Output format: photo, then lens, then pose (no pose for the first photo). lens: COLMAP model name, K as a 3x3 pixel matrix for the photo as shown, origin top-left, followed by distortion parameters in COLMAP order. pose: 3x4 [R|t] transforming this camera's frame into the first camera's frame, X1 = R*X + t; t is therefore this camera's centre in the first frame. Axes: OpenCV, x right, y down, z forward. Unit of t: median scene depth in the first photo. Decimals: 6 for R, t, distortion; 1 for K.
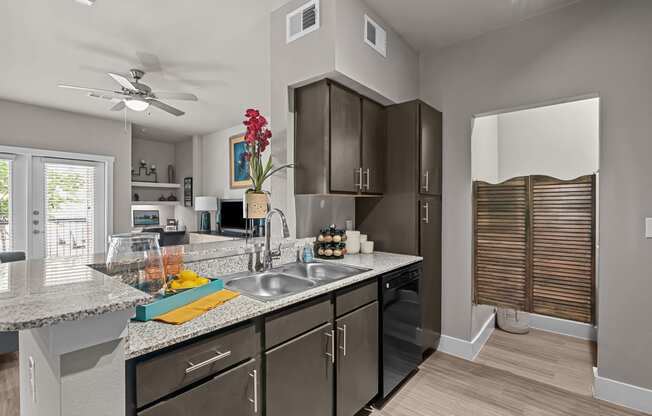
lens RADIAL K [[302.0, 0, 324.7], [0, 302.0, 204.0], [0, 0, 1]] dist [-0.001821, 0.000263]
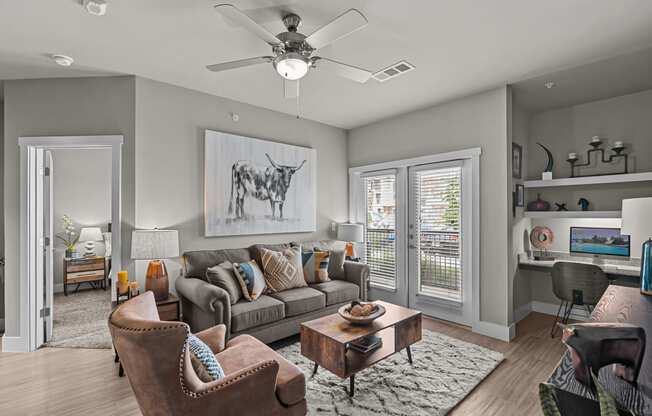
lens RADIAL K [[302.0, 0, 326.2], [0, 302.0, 211.8], [0, 0, 1]] dist [-0.001821, 0.000263]
pose [[-0.159652, -0.007711, -0.987143, 0.027142], [0.002271, 0.999964, -0.008179, -0.004445], [0.987171, -0.003548, -0.159628, 0.678674]]
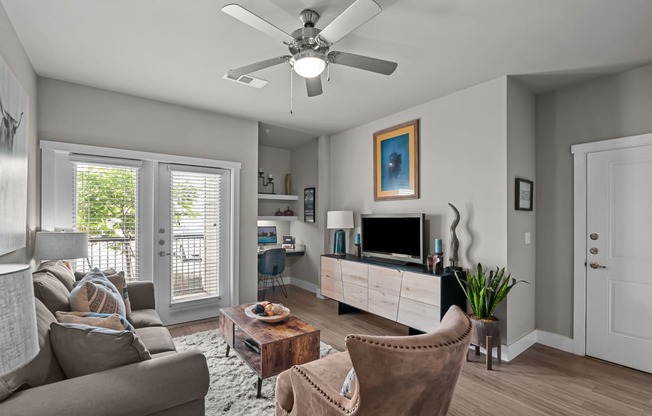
lens RADIAL K [[302.0, 0, 326.1], [0, 302.0, 214.8], [0, 0, 1]] dist [-0.001821, 0.000263]
pose [[0.973708, 0.003206, -0.227777, -0.249639], [-0.004868, 0.999965, -0.006738, -0.008509], [0.227747, 0.007670, 0.973690, 0.223015]]
